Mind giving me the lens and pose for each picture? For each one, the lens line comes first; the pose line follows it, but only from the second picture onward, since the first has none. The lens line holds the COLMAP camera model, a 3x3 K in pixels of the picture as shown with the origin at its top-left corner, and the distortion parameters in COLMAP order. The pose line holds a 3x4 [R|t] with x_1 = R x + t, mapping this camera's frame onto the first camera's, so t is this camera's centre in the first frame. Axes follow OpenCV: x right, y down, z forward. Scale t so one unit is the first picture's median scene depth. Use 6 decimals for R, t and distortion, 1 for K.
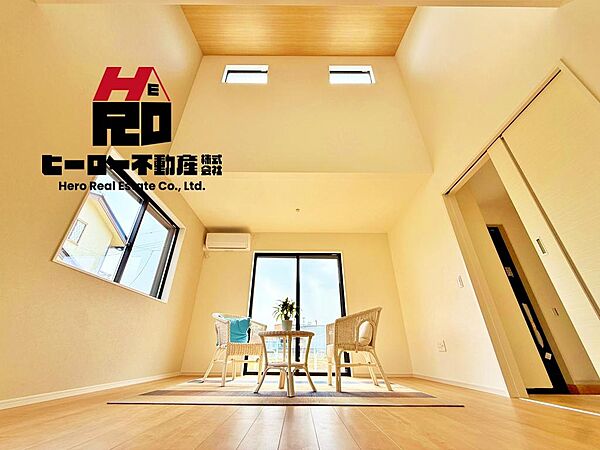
lens RADIAL K [[240.1, 0, 300.0], [0, 240.1, 225.0], [0, 0, 1]] dist [-0.001326, 0.000035]
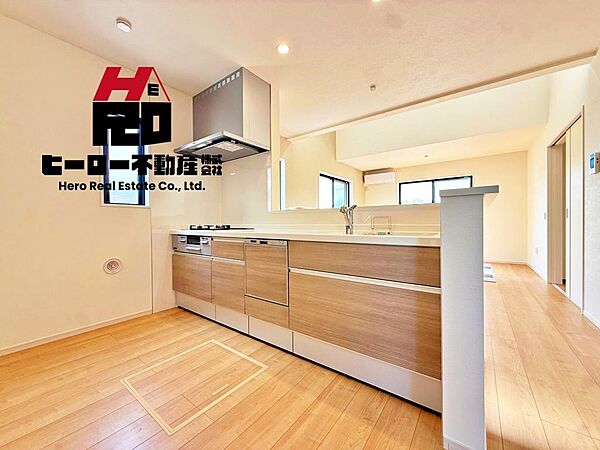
lens RADIAL K [[238.2, 0, 300.0], [0, 238.2, 225.0], [0, 0, 1]] dist [-0.009494, -0.000187]
pose [[0.798012, -0.003700, -0.602630, 0.246385], [0.293223, 0.876012, 0.382913, -0.477288], [0.526495, -0.482274, 0.700154, -0.534560]]
